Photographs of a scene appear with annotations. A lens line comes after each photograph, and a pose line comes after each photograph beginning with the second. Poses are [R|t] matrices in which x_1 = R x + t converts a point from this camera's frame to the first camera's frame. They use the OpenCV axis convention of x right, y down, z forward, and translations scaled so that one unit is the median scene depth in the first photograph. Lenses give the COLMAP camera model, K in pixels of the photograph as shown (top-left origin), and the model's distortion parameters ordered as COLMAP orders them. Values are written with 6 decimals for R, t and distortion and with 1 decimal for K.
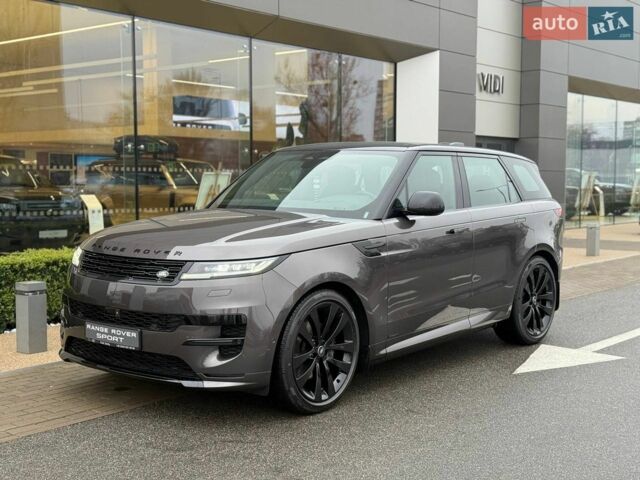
lens RADIAL K [[892.6, 0, 317.9], [0, 892.6, 243.9], [0, 0, 1]] dist [0.125983, 0.000000]
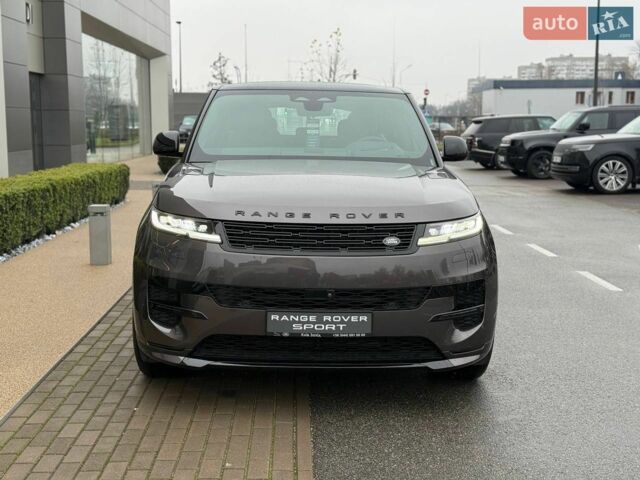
lens RADIAL K [[892.6, 0, 318.5], [0, 892.6, 243.2], [0, 0, 1]] dist [0.125983, 0.000000]
pose [[0.754233, -0.085250, 0.651050, -0.729951], [0.041789, 0.995758, 0.081974, -0.033601], [-0.655276, -0.034620, 0.754596, 0.403751]]
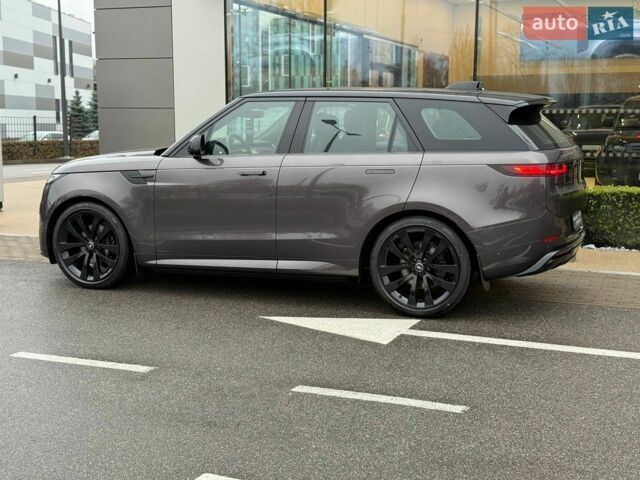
lens RADIAL K [[892.6, 0, 321.4], [0, 892.6, 239.4], [0, 0, 1]] dist [0.125983, 0.000000]
pose [[0.284945, 0.128913, -0.949836, 1.452326], [-0.072480, 0.990976, 0.112753, -0.075809], [0.955800, 0.036716, 0.291717, 0.939622]]
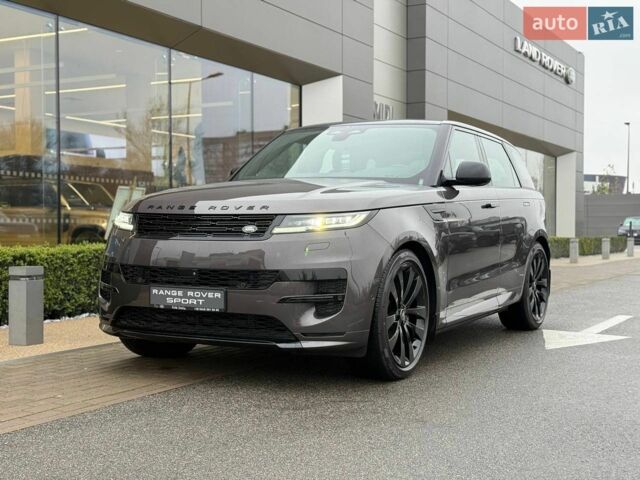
lens RADIAL K [[892.6, 0, 316.8], [0, 892.6, 243.7], [0, 0, 1]] dist [0.125983, 0.000000]
pose [[0.982476, -0.001907, 0.186380, -0.266149], [0.012382, 0.998407, -0.055055, 0.096509], [-0.185978, 0.056398, 0.980934, 0.076042]]
